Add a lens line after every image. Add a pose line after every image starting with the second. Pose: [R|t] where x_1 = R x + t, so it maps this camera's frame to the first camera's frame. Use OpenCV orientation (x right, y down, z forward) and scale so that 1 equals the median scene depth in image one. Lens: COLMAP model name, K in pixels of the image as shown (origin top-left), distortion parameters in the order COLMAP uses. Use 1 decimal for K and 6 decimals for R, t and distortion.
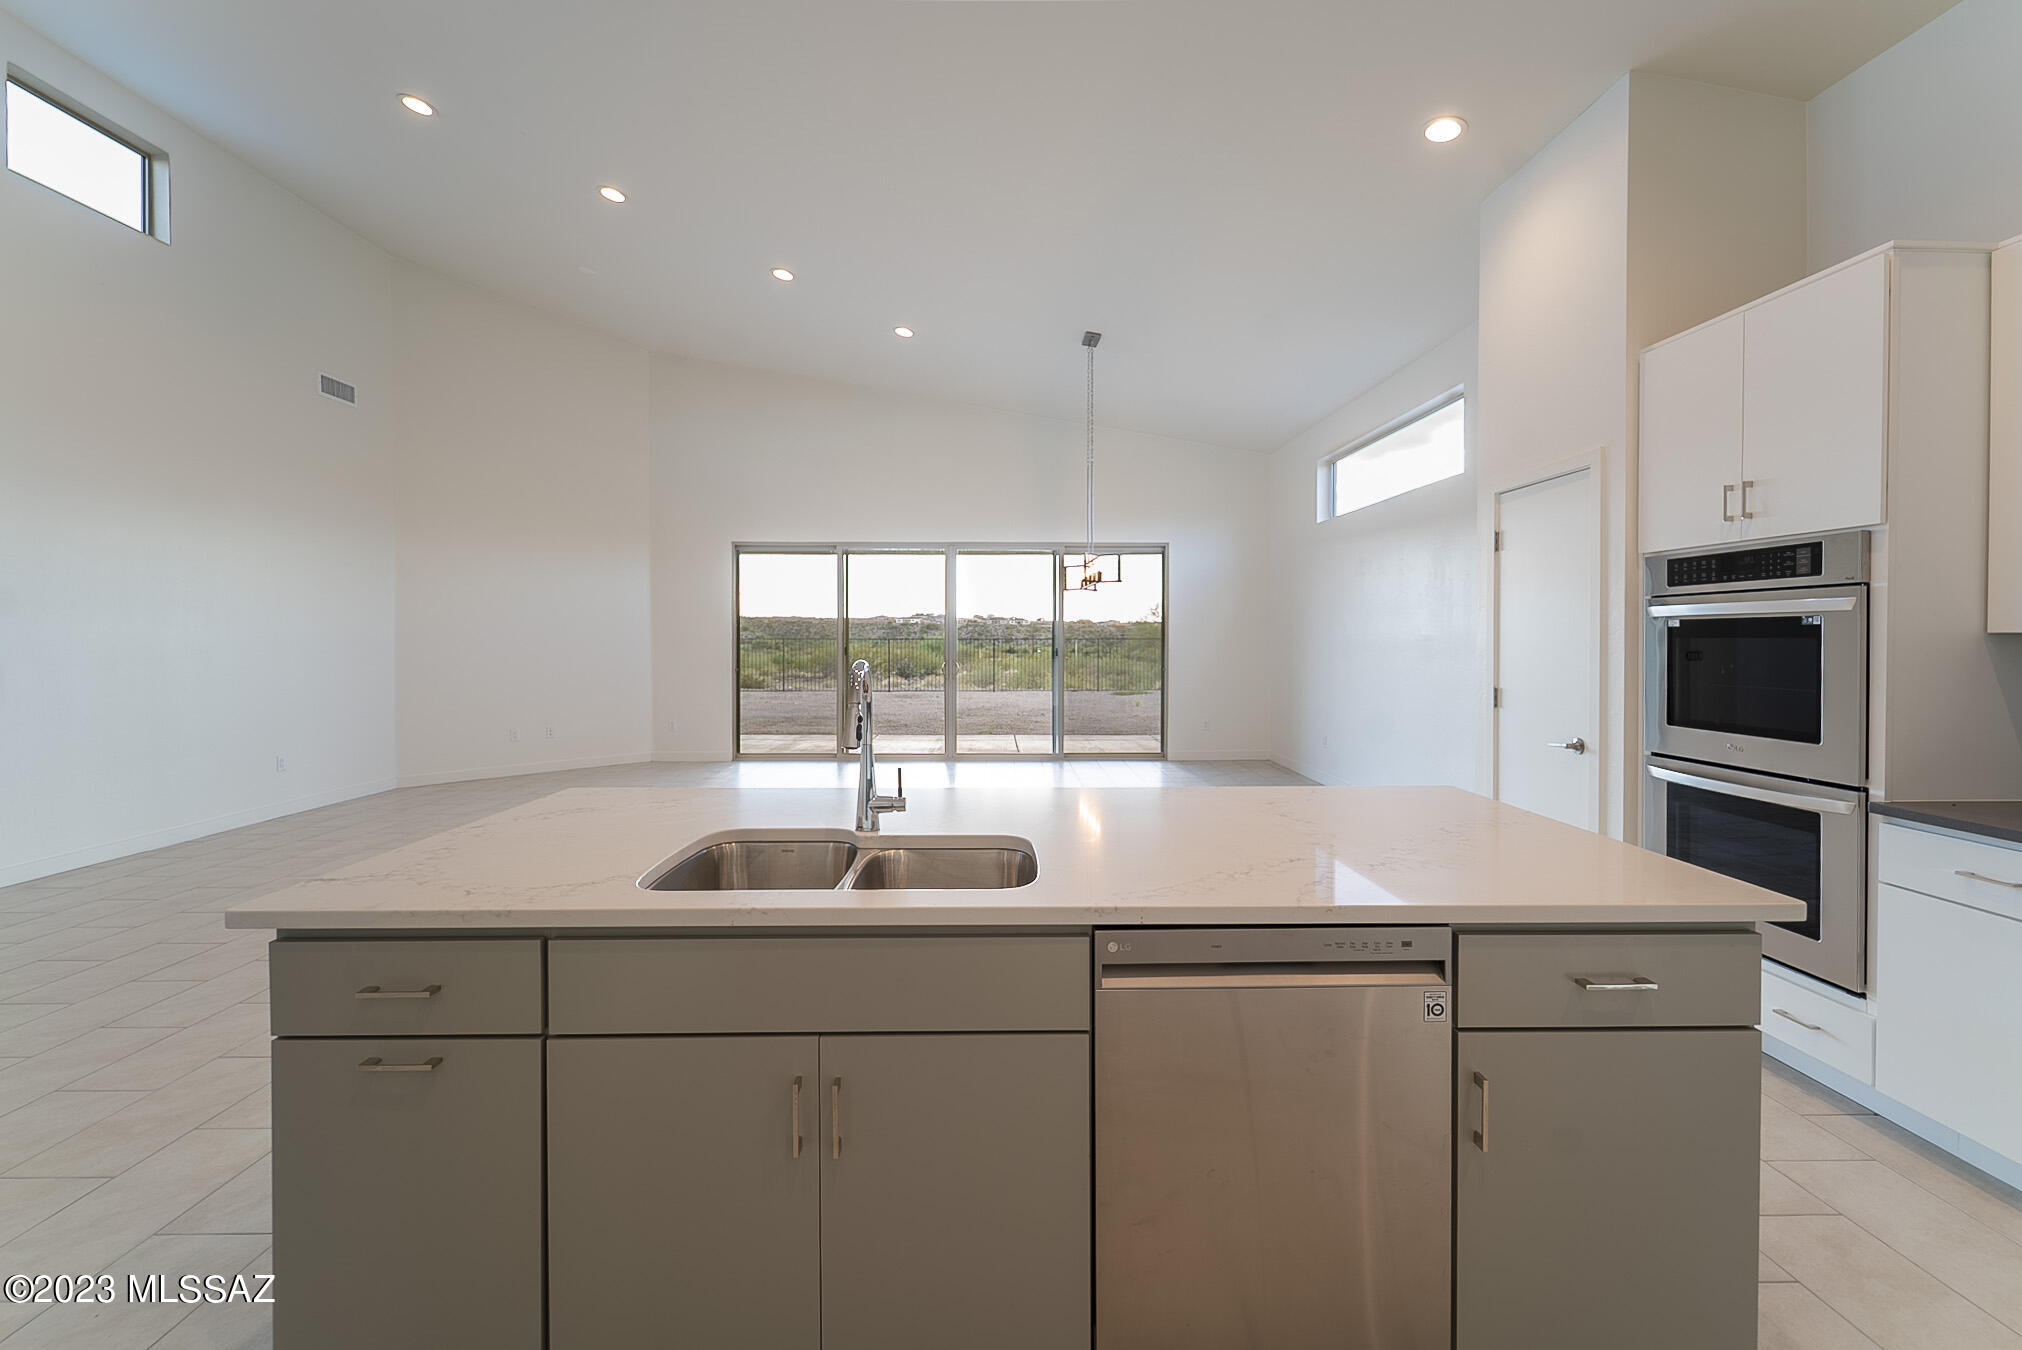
lens RADIAL K [[823.0, 0, 1004.7], [0, 823.0, 646.1], [0, 0, 1]] dist [0.001694, -0.002739]
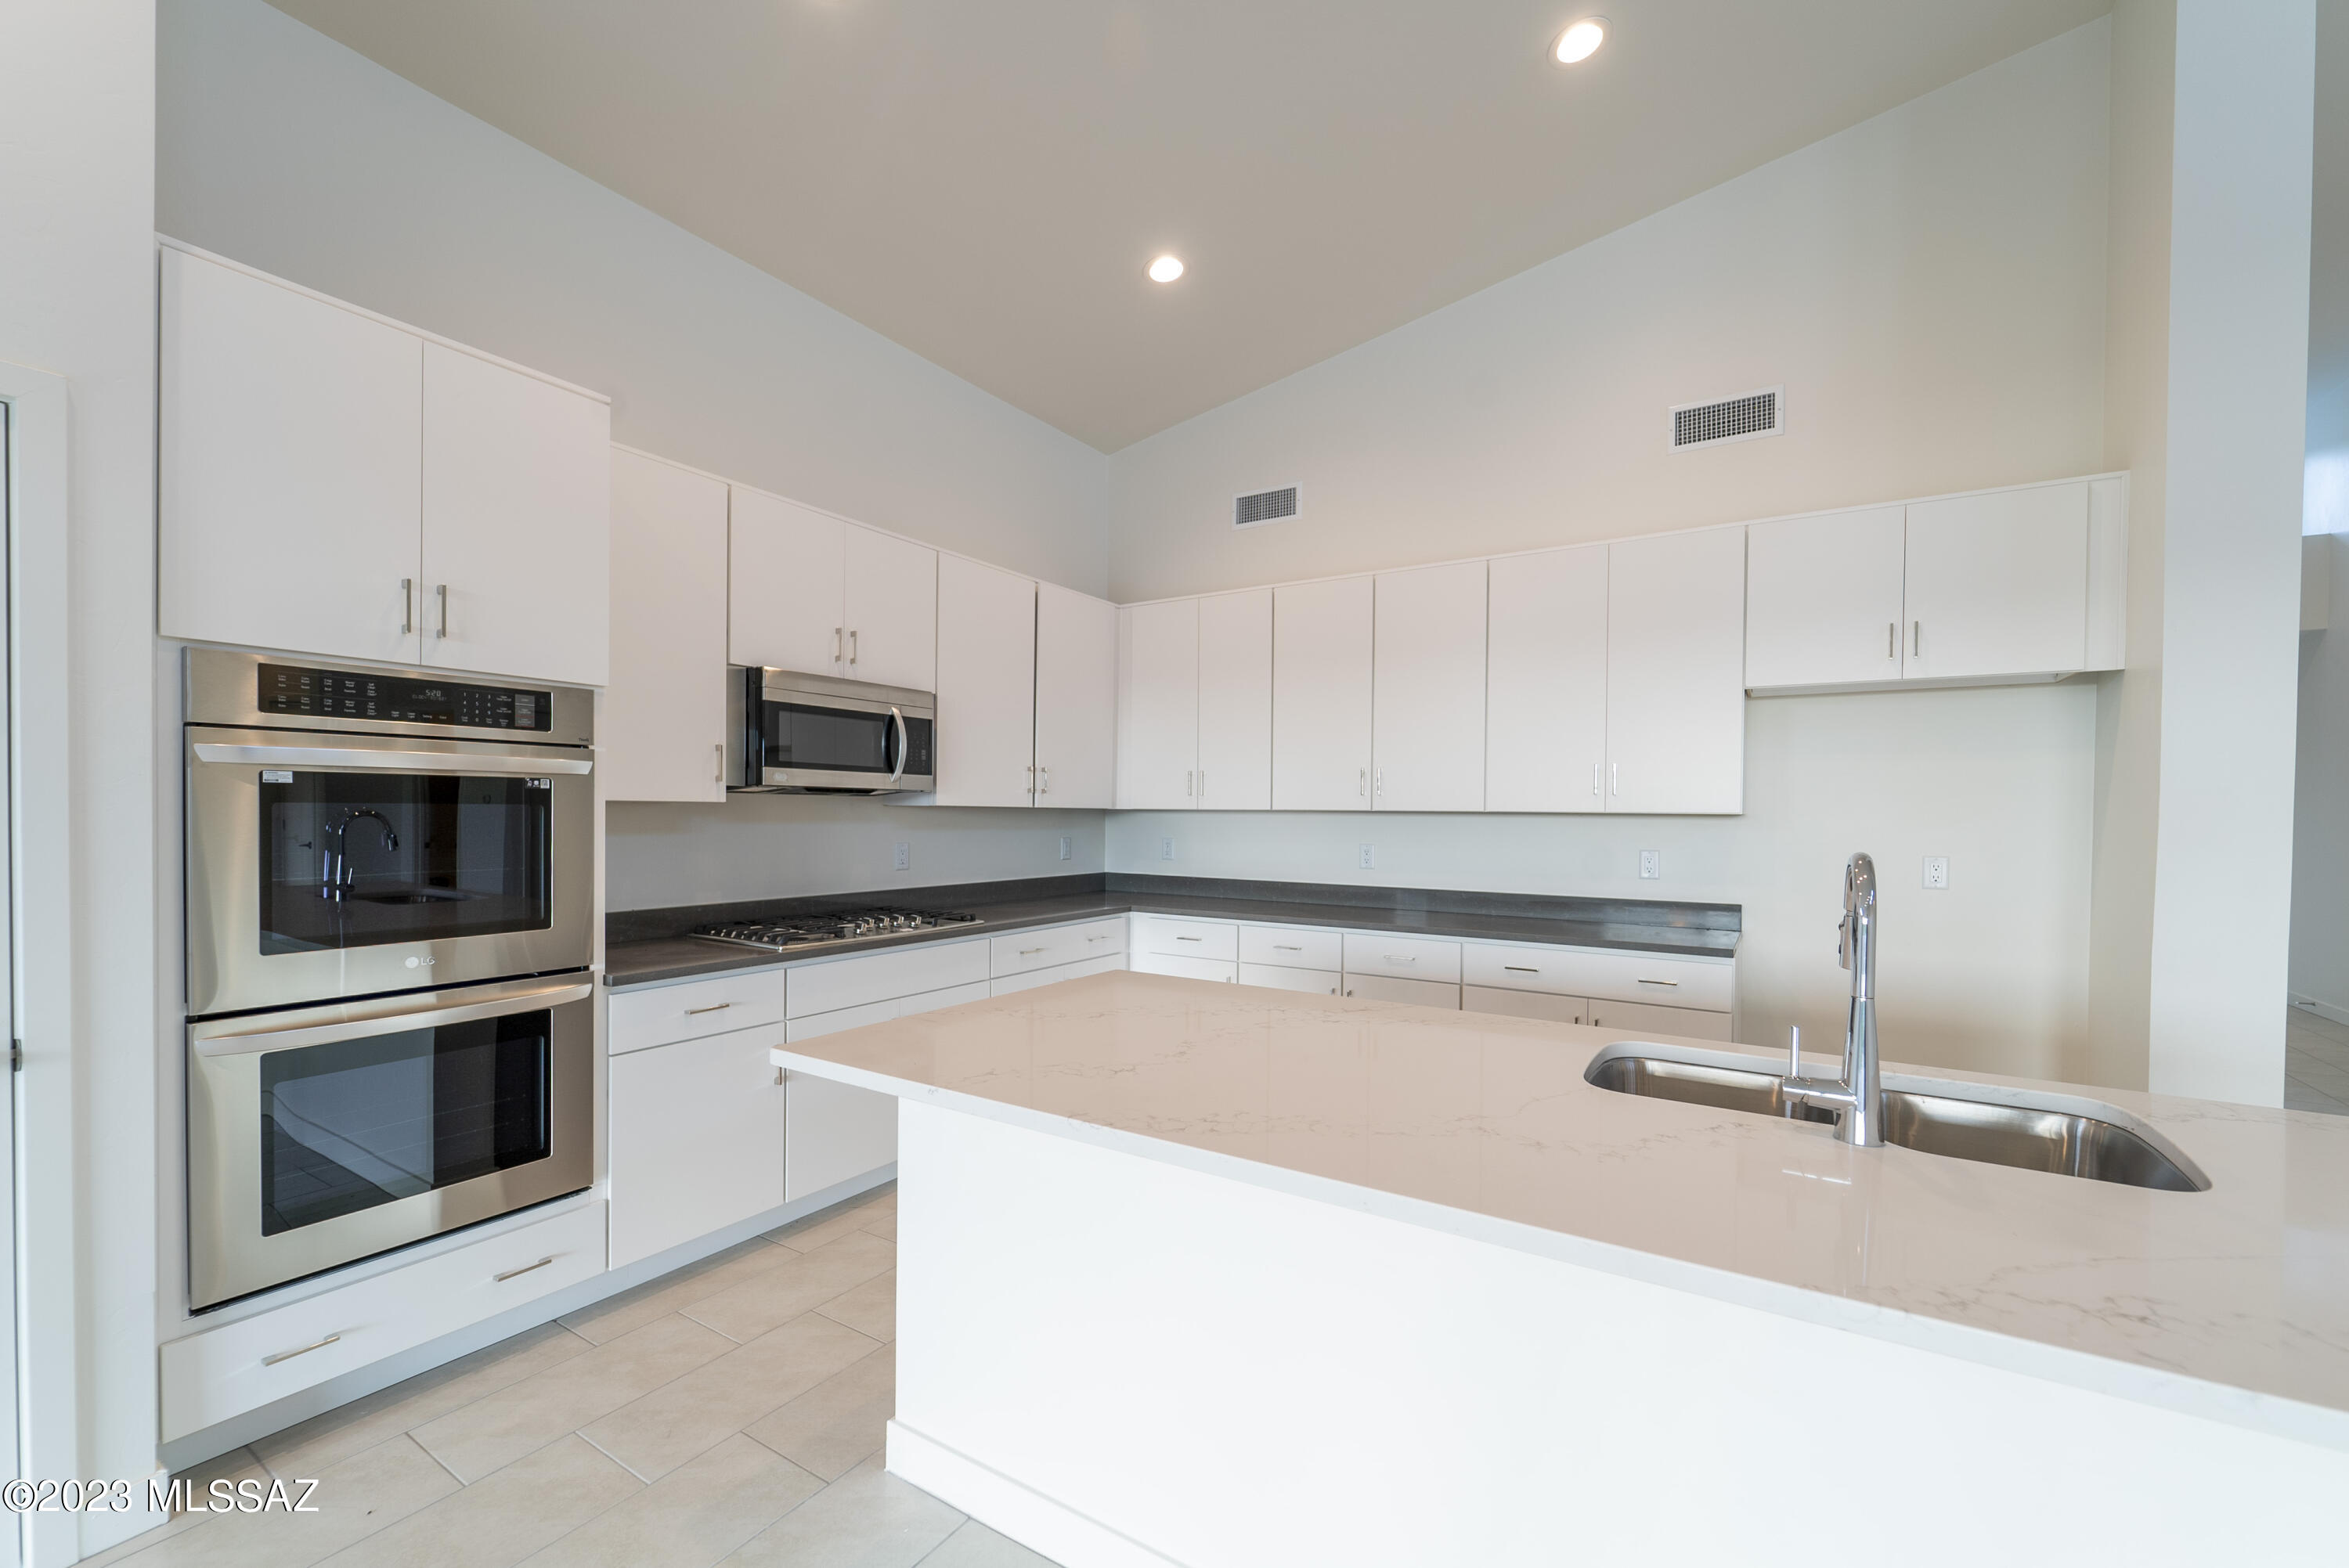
lens RADIAL K [[956.0, 0, 1177.1], [0, 956.0, 818.8], [0, 0, 1]] dist [0.001694, -0.002739]
pose [[-0.831717, -0.012285, 0.555064, -0.086840], [-0.003527, 0.999852, 0.016844, -0.011490], [-0.555189, 0.012052, -0.831637, 1.194408]]
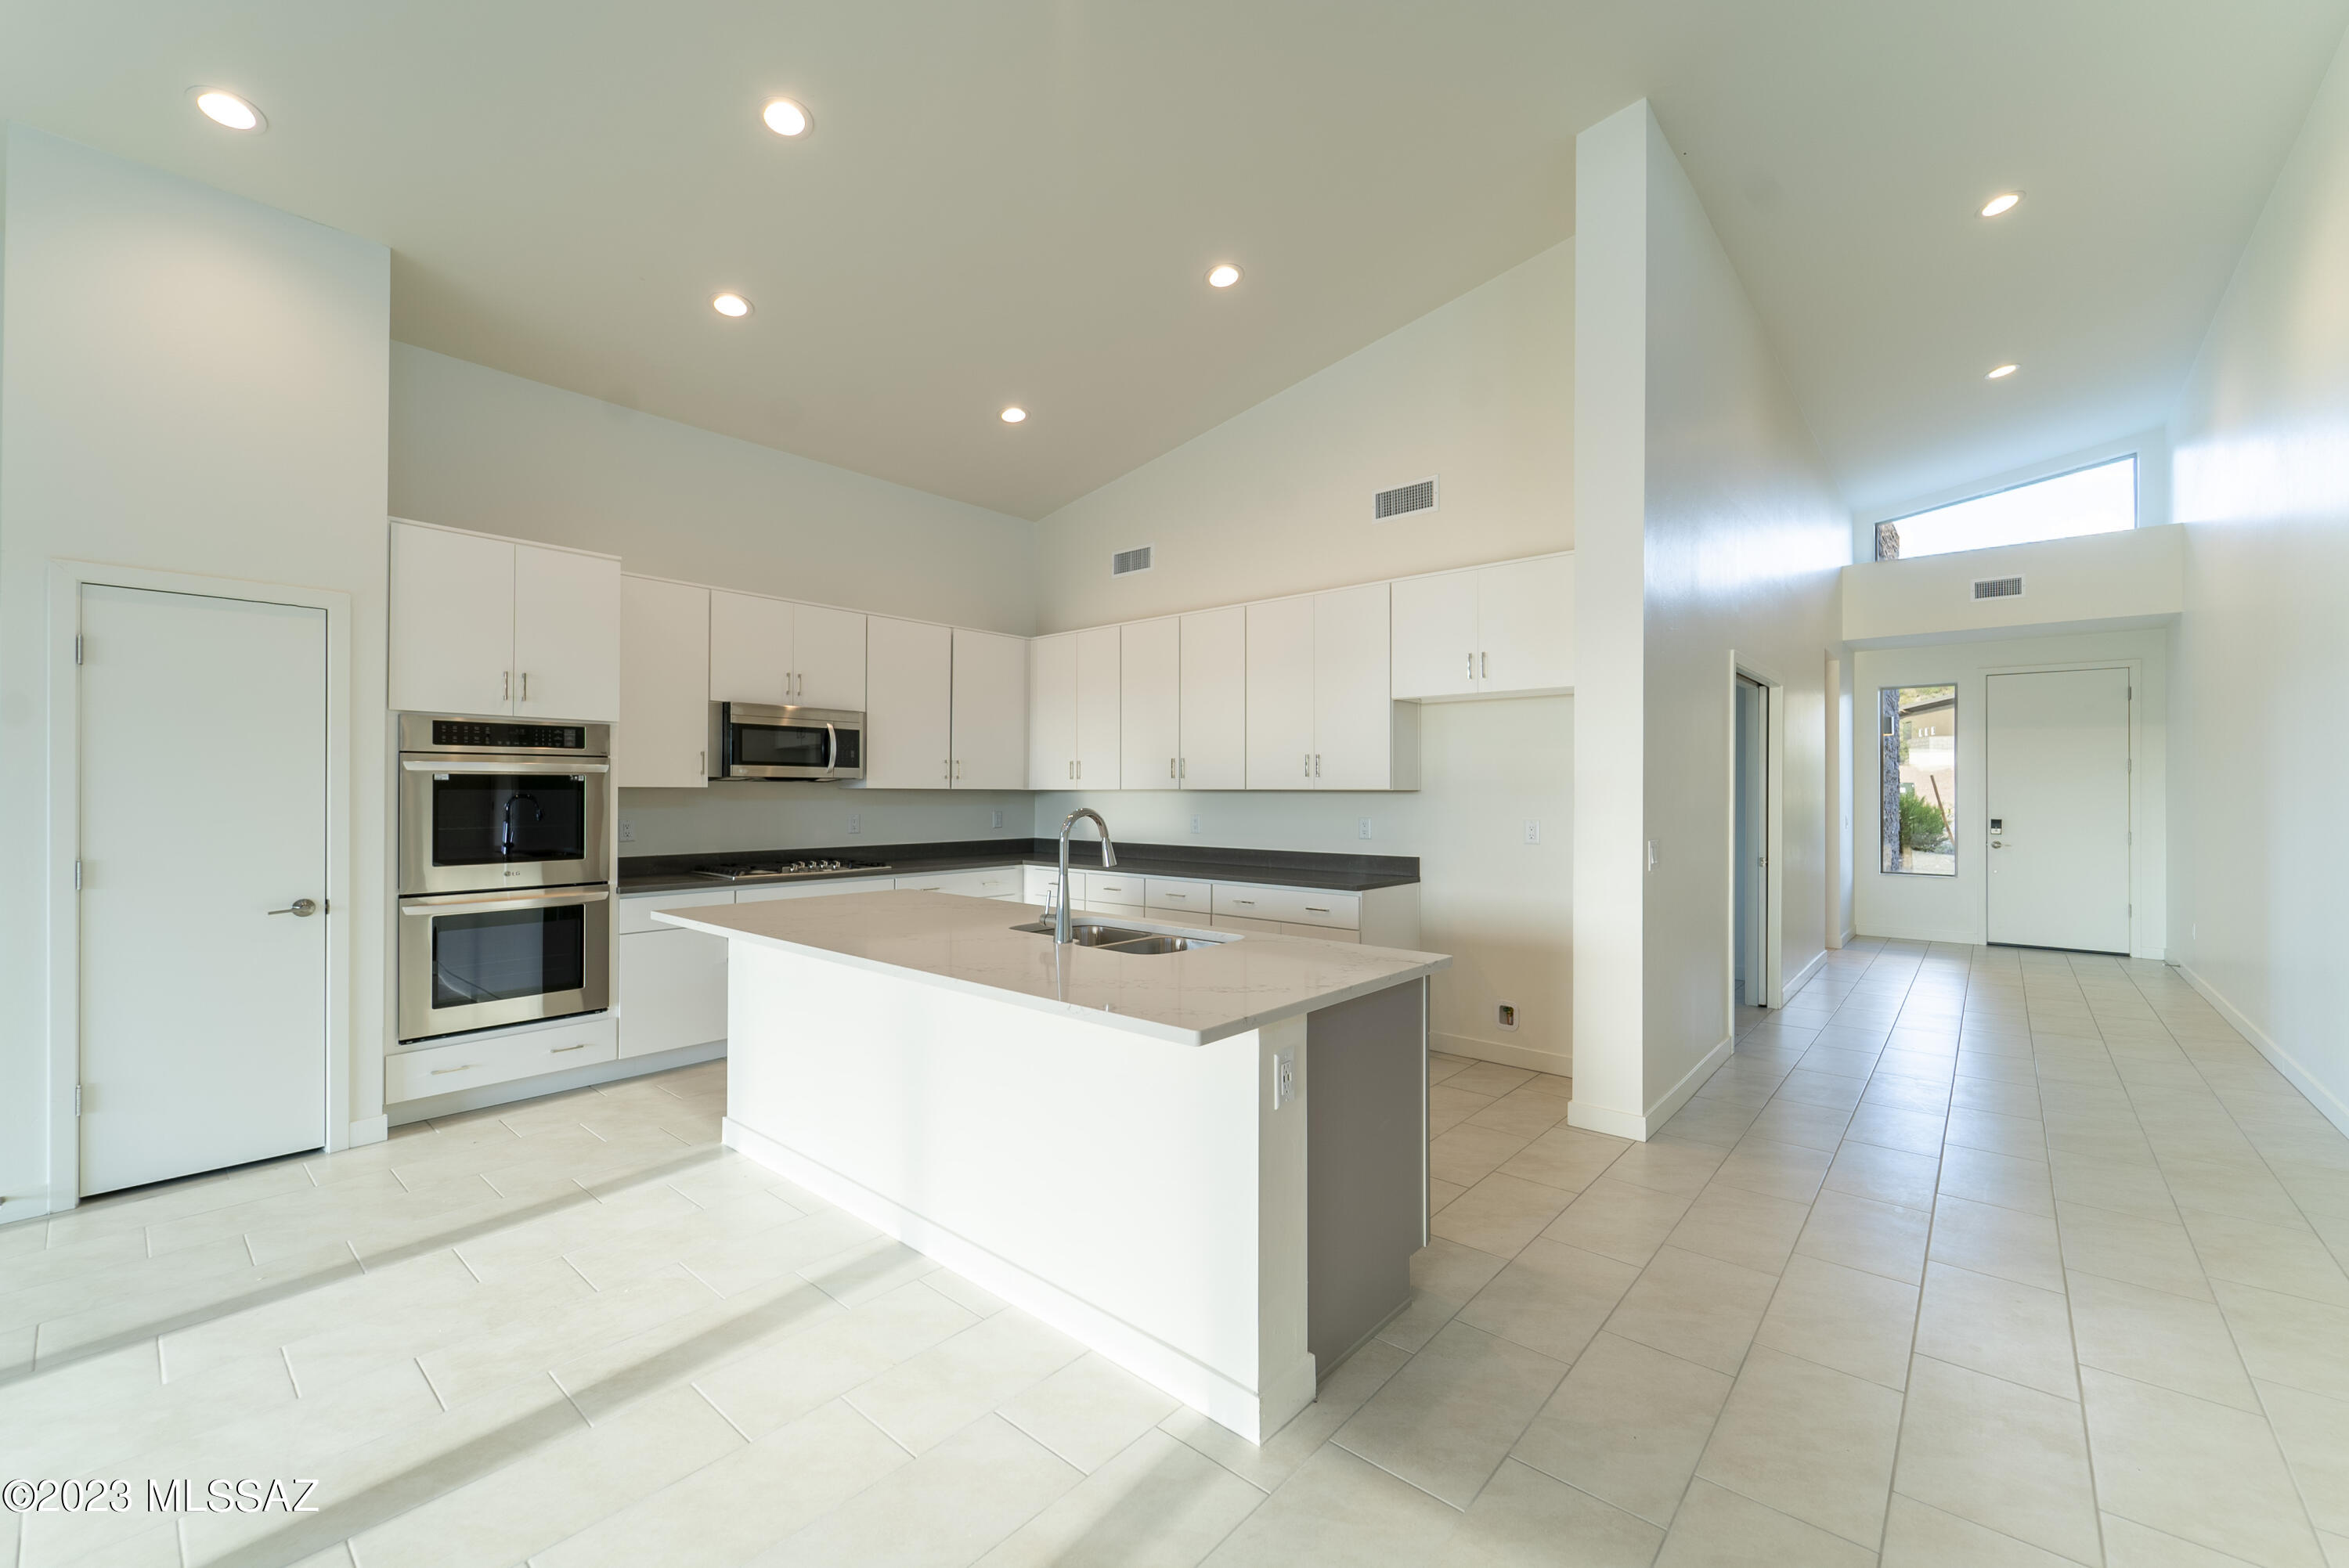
lens RADIAL K [[956.0, 0, 1182.2], [0, 956.0, 780.6], [0, 0, 1]] dist [0.001694, -0.002739]
pose [[-0.741269, 0.005525, 0.671186, -0.843855], [0.005255, 0.999983, -0.002429, -0.013741], [-0.671188, 0.001727, -0.741285, 1.281330]]
